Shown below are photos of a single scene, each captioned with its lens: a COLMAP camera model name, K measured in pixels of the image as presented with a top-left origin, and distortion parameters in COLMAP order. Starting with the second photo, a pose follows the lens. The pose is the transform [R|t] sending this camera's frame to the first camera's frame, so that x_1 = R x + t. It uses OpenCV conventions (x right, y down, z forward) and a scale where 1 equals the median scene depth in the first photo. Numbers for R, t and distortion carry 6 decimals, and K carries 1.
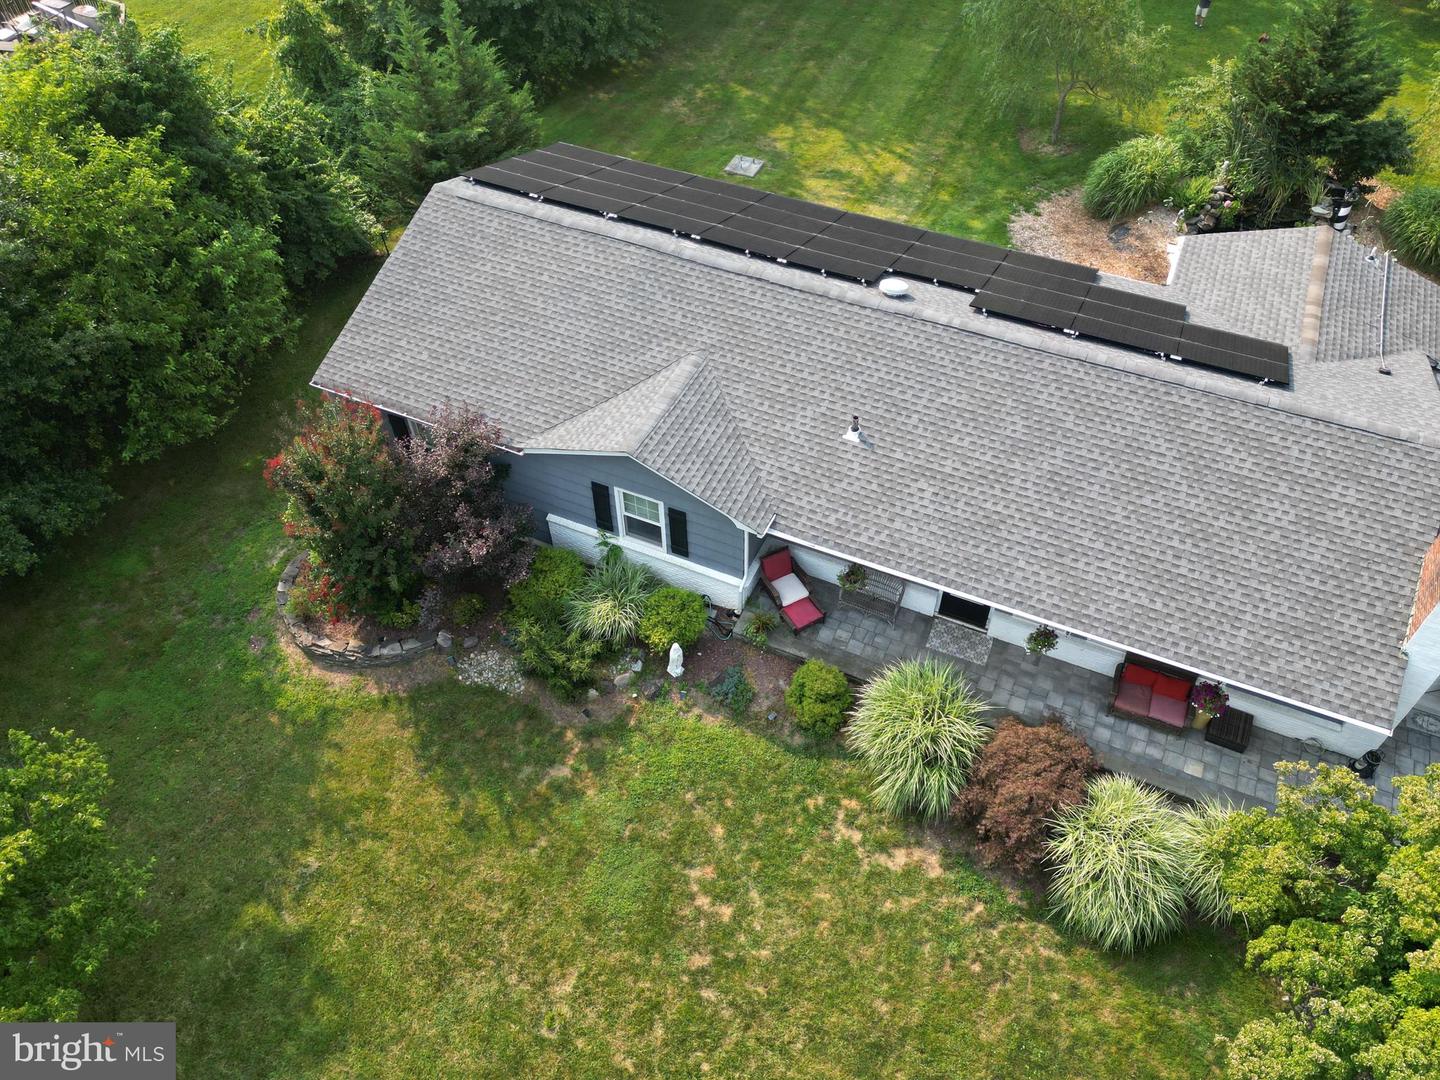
lens RADIAL K [[1094.3, 0, 716.7], [0, 1094.3, 544.3], [0, 0, 1]] dist [0.076111, -0.070320]
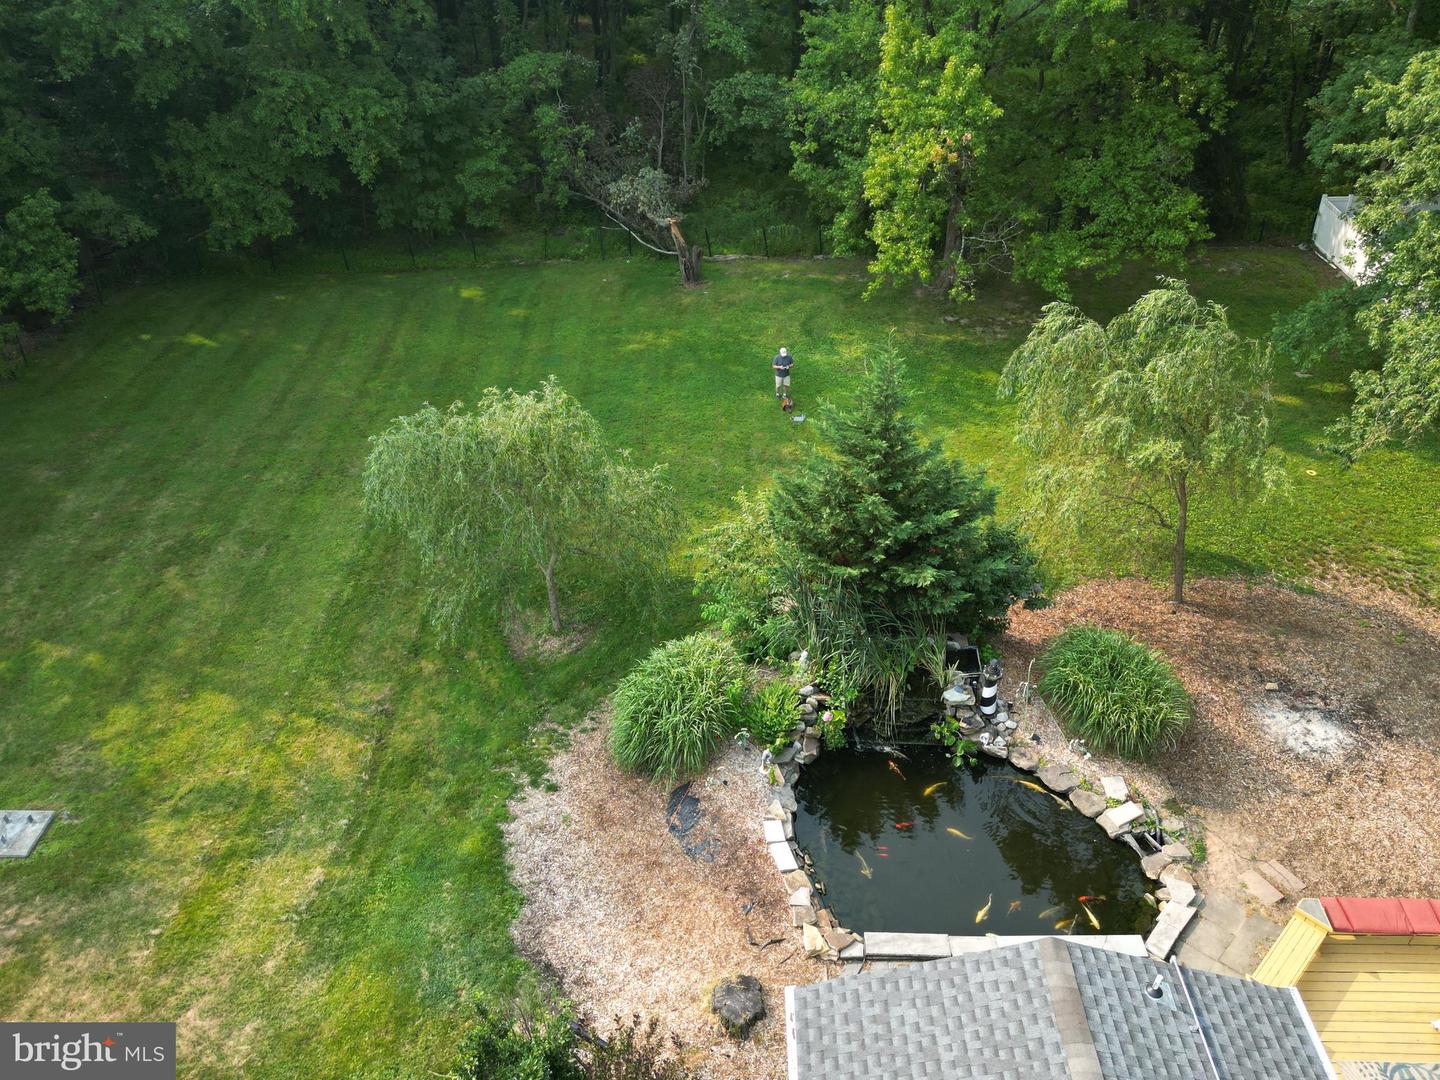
lens RADIAL K [[1094.3, 0, 722.4], [0, 1094.3, 533.4], [0, 0, 1]] dist [0.076111, -0.070320]
pose [[0.918695, -0.233457, 0.318585, 0.346831], [0.303346, 0.933624, -0.190599, -0.456970], [-0.252942, 0.271744, 0.928534, 0.613228]]
